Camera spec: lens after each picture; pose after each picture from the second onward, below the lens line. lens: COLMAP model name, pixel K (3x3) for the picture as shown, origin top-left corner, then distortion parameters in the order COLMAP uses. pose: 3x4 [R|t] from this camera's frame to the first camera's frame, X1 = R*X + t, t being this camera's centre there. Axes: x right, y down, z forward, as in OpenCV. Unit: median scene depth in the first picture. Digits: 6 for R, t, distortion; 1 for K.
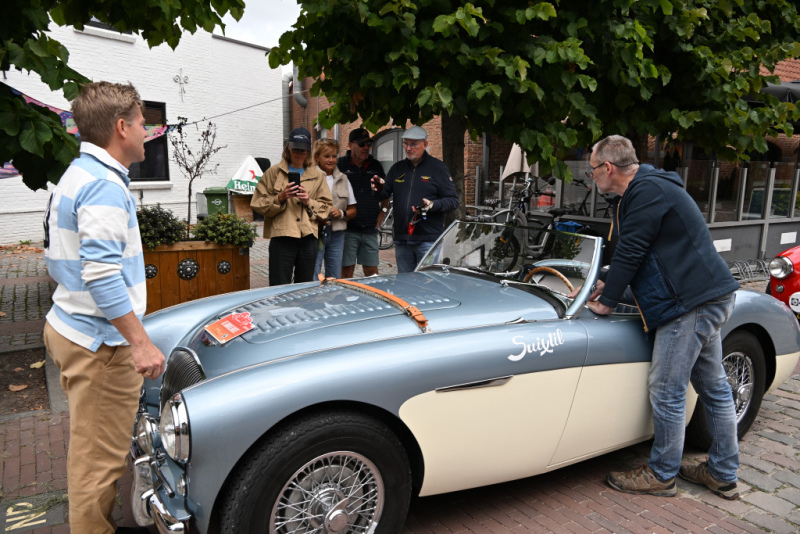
lens RADIAL K [[594.7, 0, 396.5], [0, 594.7, 265.4], [0, 0, 1]] dist [0.015190, -0.022211]
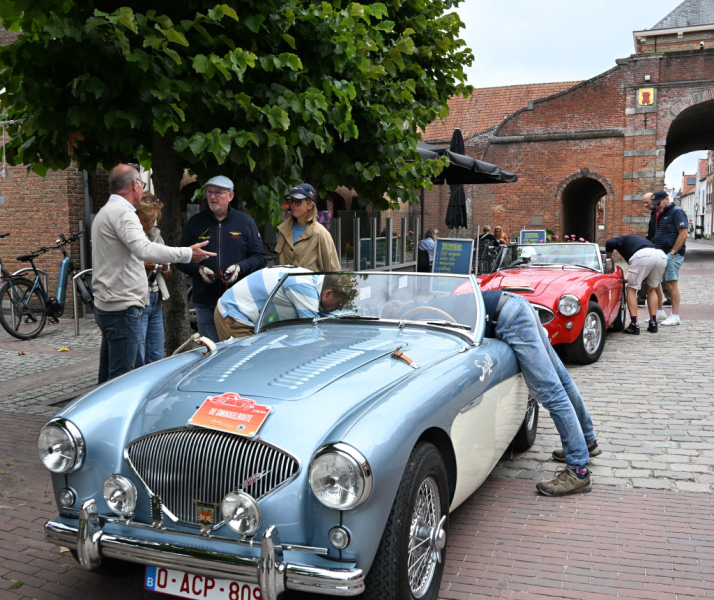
lens RADIAL K [[755.7, 0, 329.4], [0, 755.7, 294.7], [0, 0, 1]] dist [-0.022115, 0.000000]
pose [[0.806395, -0.072800, 0.586880, -0.759797], [0.112423, 0.993168, -0.031275, 0.006034], [-0.580593, 0.091199, 0.809070, -0.023654]]
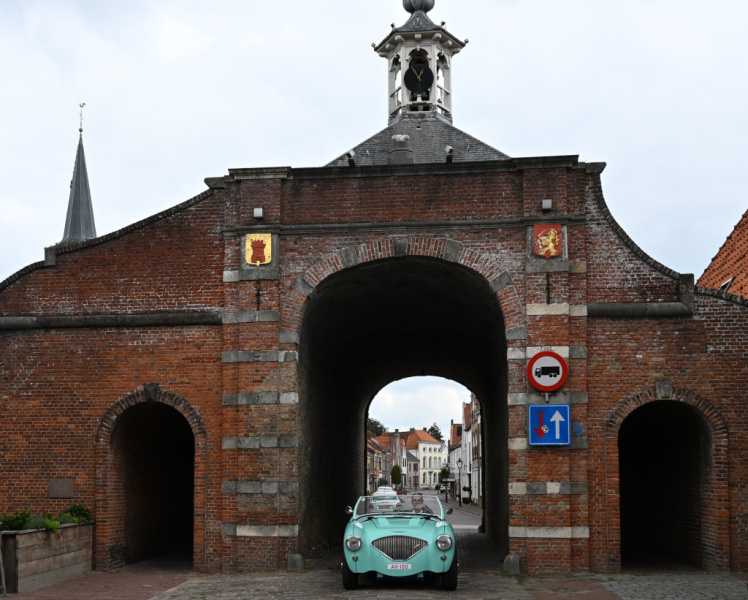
lens RADIAL K [[909.8, 0, 357.9], [0, 909.8, 406.7], [0, 0, 1]] dist [-0.010775, 0.000000]
pose [[0.587370, 0.052649, 0.807604, 3.084173], [0.136806, 0.977063, -0.163195, -0.219369], [-0.797672, 0.206341, 0.566695, 1.192431]]
